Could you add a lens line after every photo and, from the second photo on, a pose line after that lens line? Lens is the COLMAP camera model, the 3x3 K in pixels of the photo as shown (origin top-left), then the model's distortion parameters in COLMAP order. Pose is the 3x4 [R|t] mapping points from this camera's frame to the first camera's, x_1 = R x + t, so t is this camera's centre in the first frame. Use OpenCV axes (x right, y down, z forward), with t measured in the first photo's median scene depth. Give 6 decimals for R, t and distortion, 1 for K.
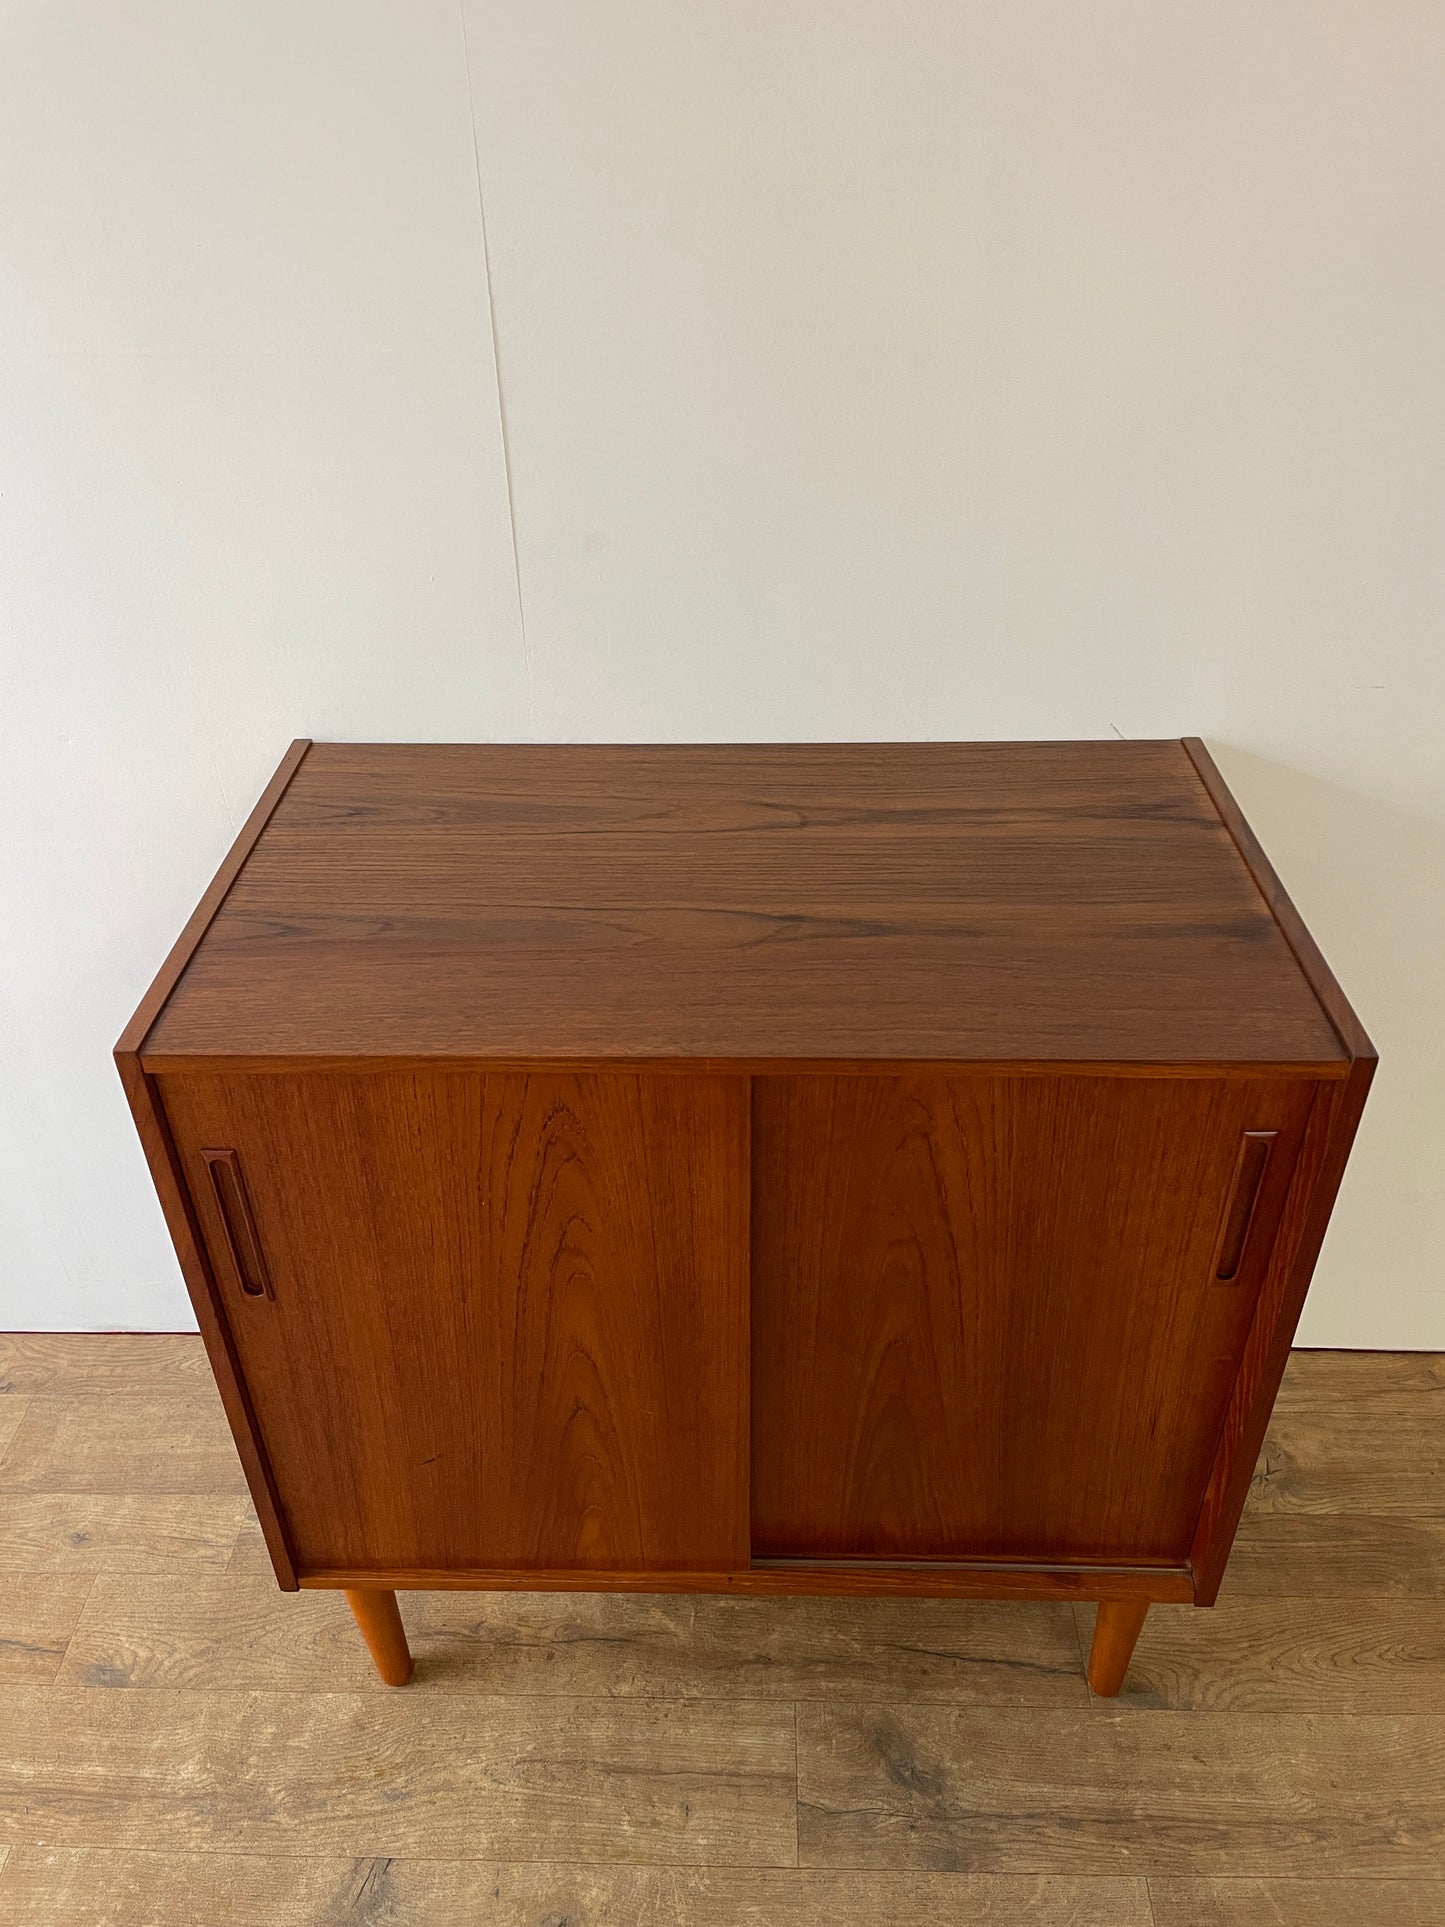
lens RADIAL K [[1467.5, 0, 710.3], [0, 1467.5, 956.4], [0, 0, 1]] dist [0.093489, -0.132448]
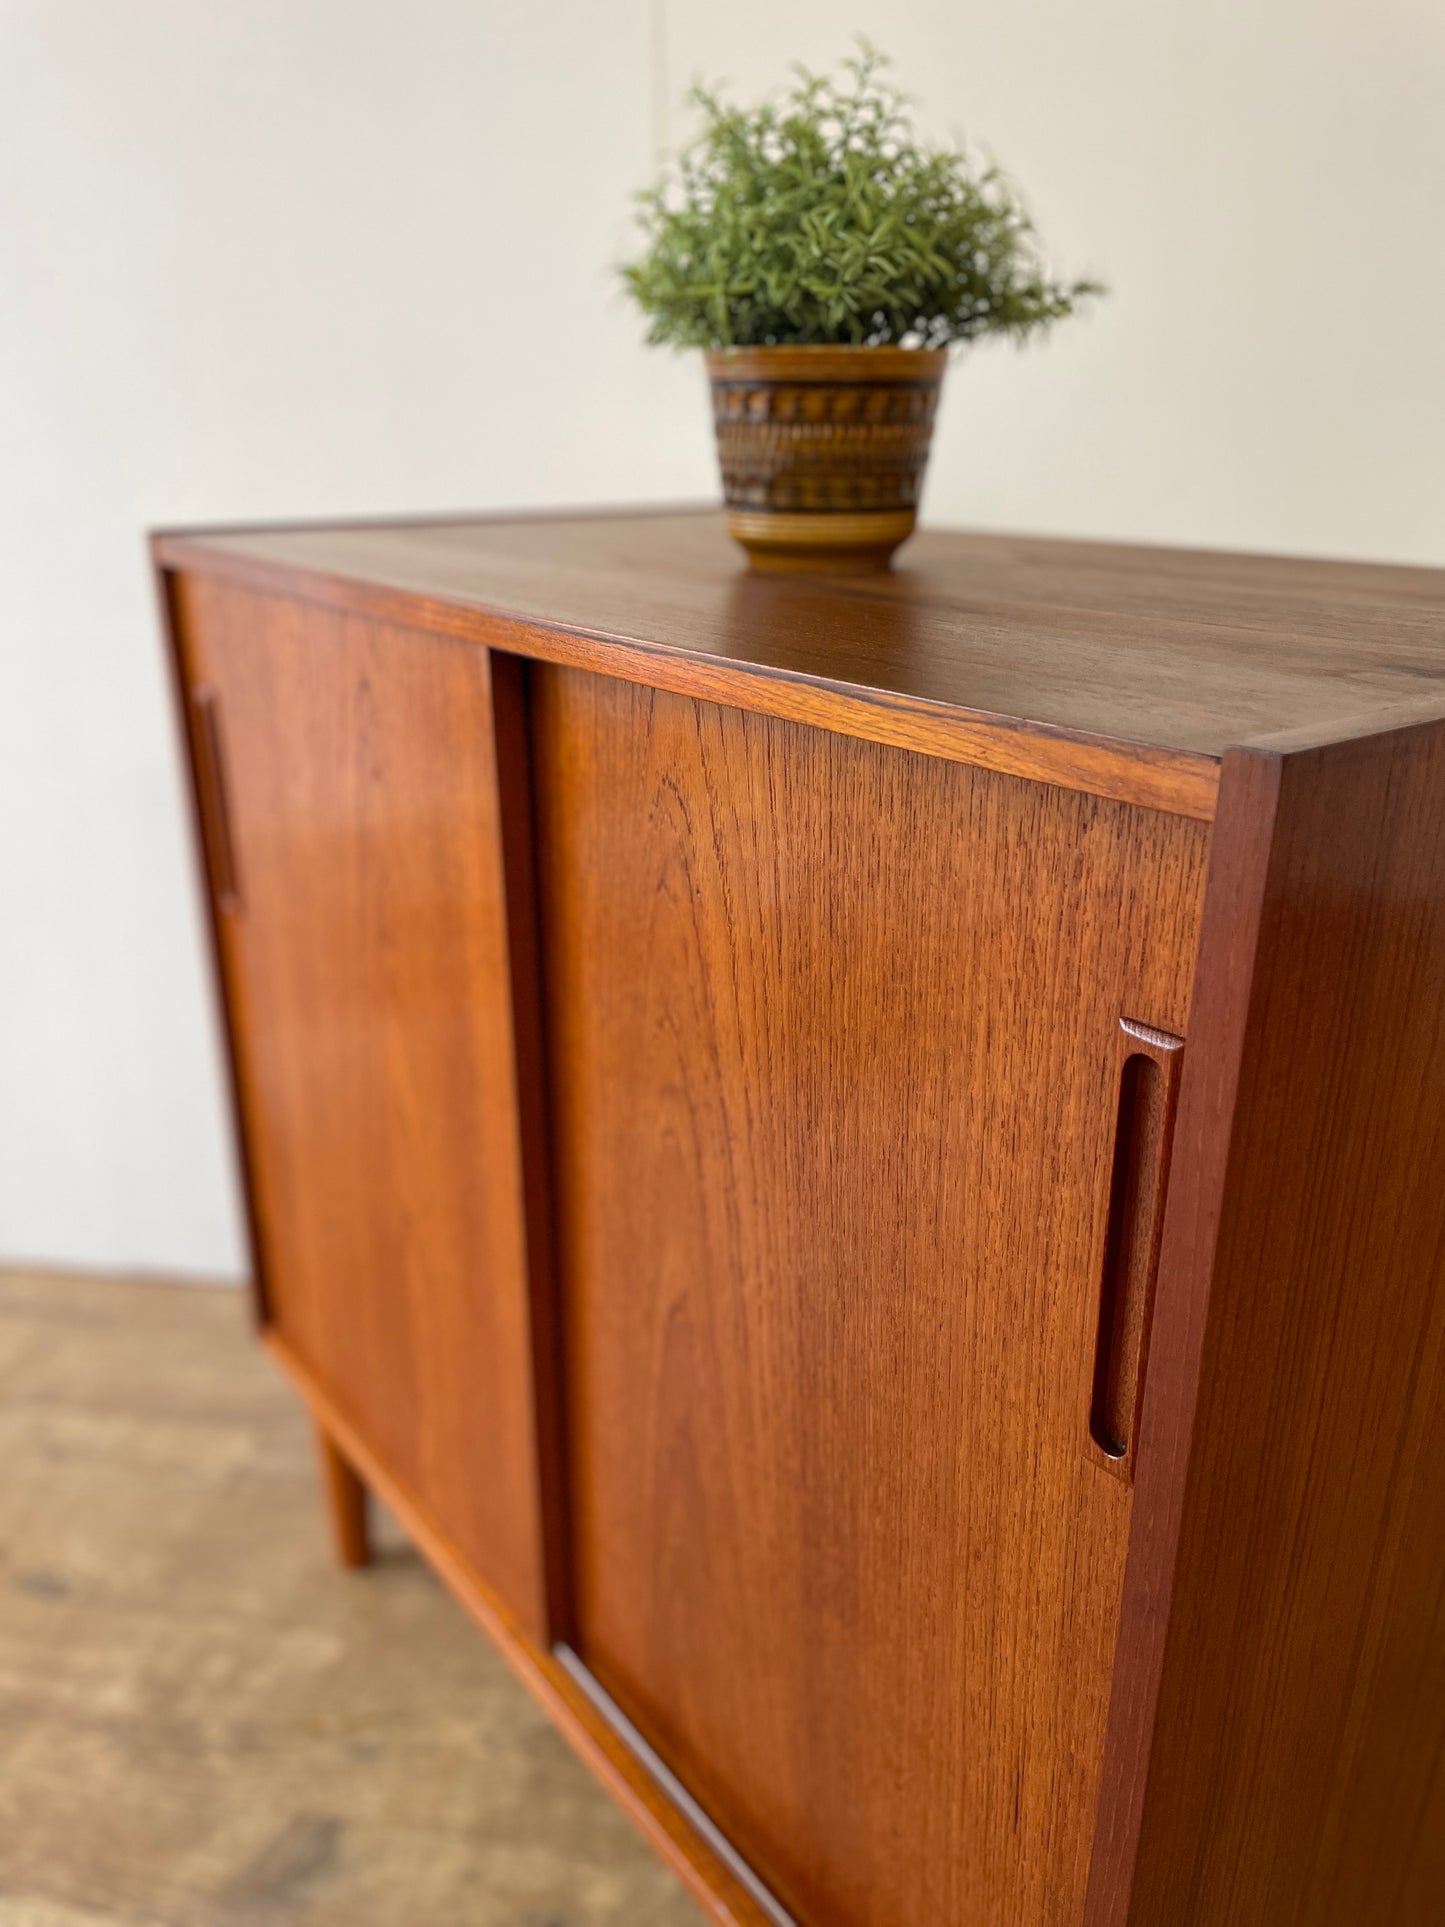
lens RADIAL K [[1467.5, 0, 724.3], [0, 1467.5, 950.4], [0, 0, 1]] dist [0.093489, -0.132448]
pose [[0.623998, 0.283395, -0.728227, 0.462830], [-0.454140, 0.889901, -0.042829, 0.133669], [0.635912, 0.357441, 0.683997, 0.496857]]
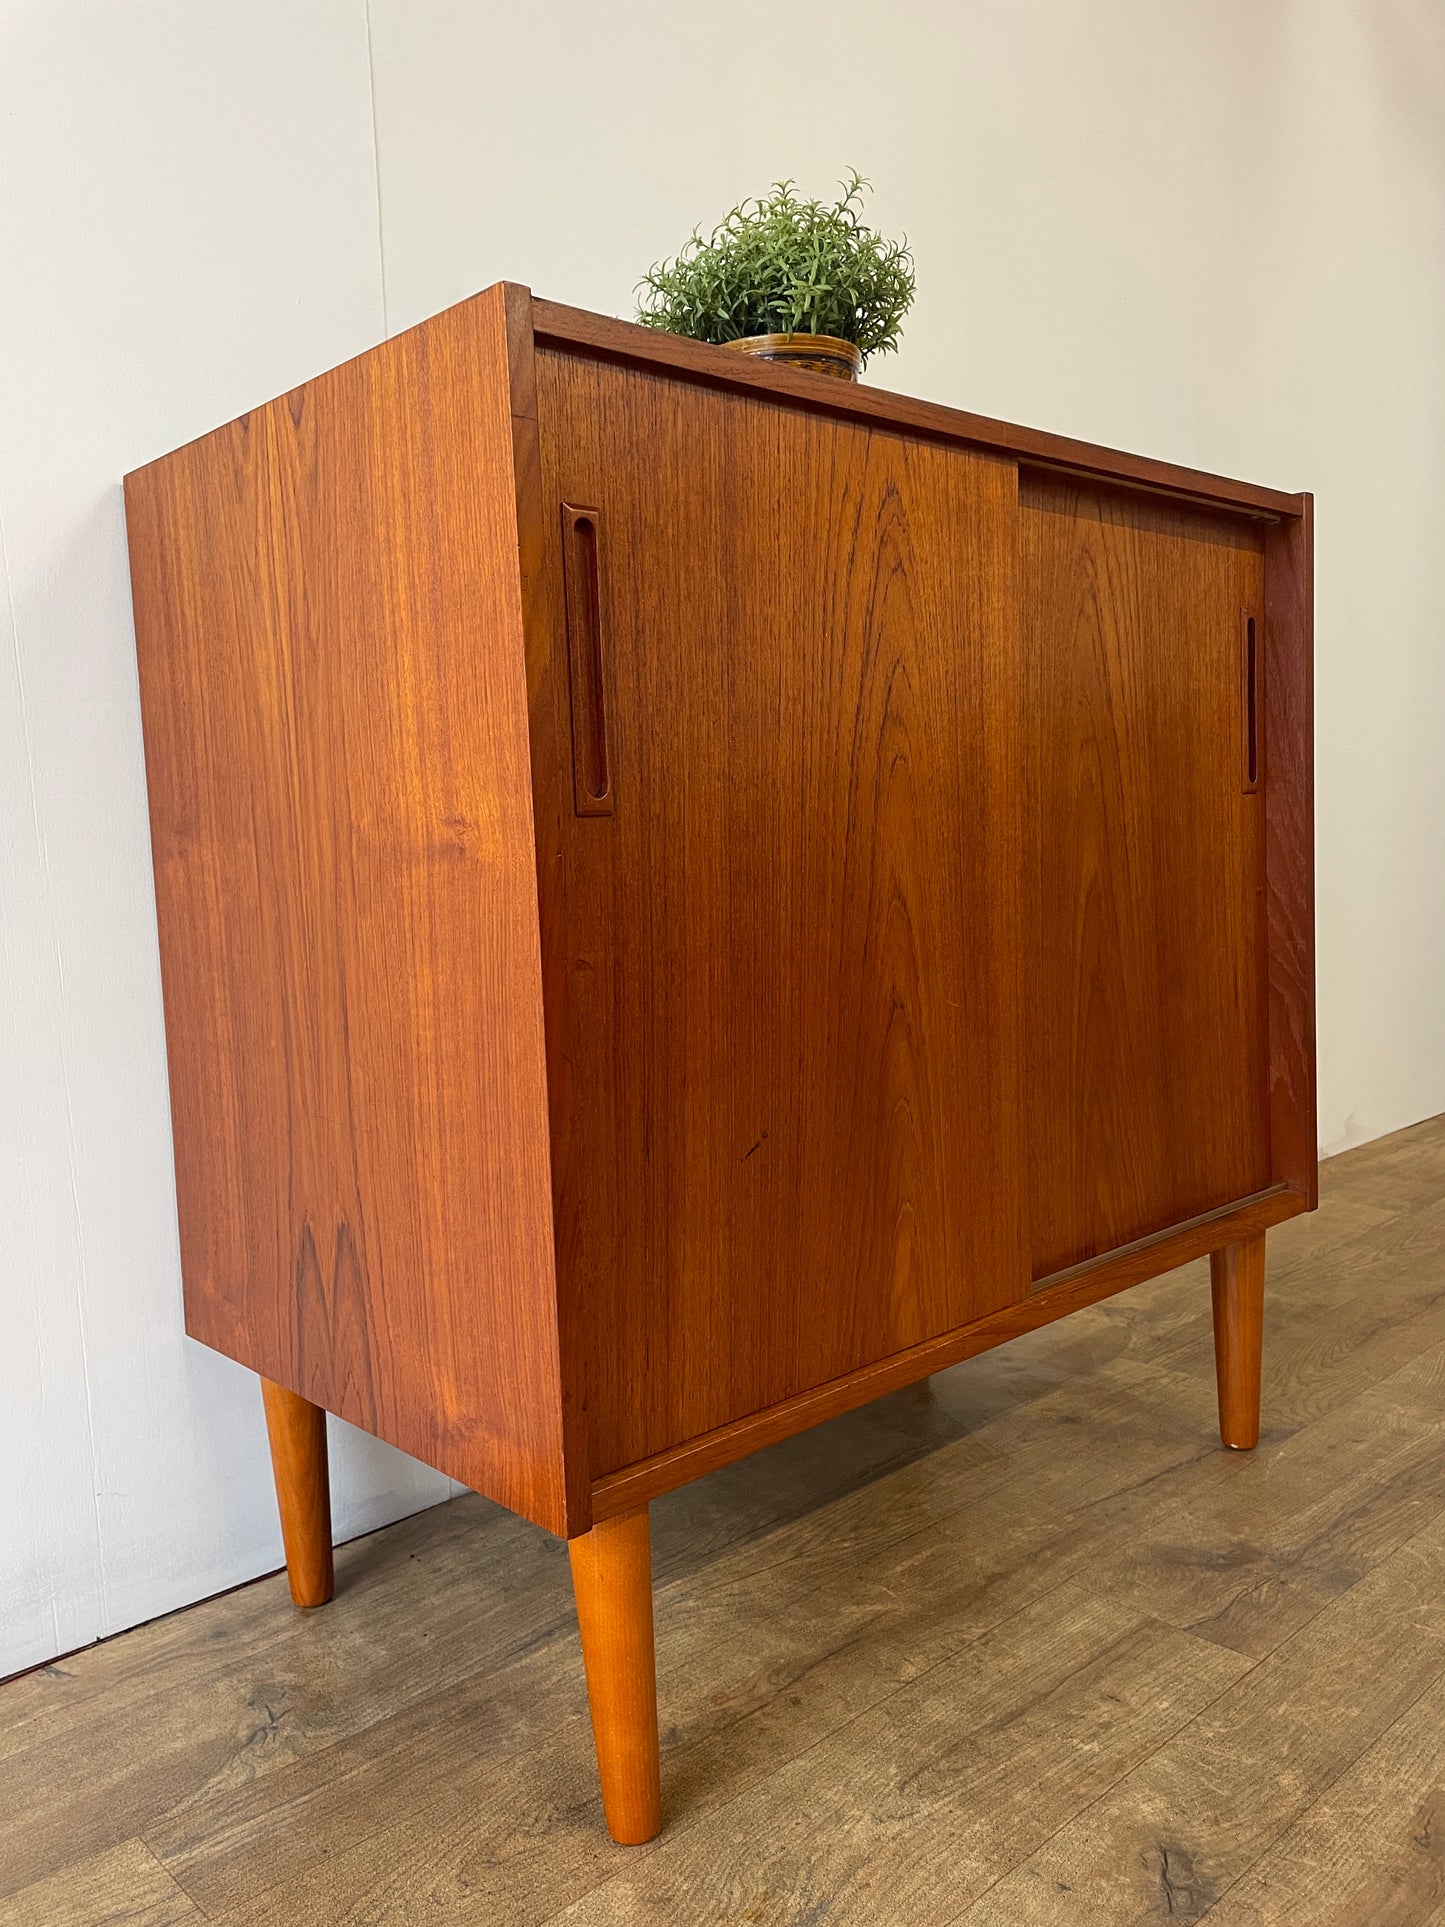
lens RADIAL K [[1467.5, 0, 722.3], [0, 1467.5, 942.6], [0, 0, 1]] dist [0.093489, -0.132448]
pose [[0.711716, -0.067353, 0.699231, -0.627050], [0.423159, 0.835631, -0.350223, 0.461156], [-0.560711, 0.545146, 0.623233, 0.496787]]
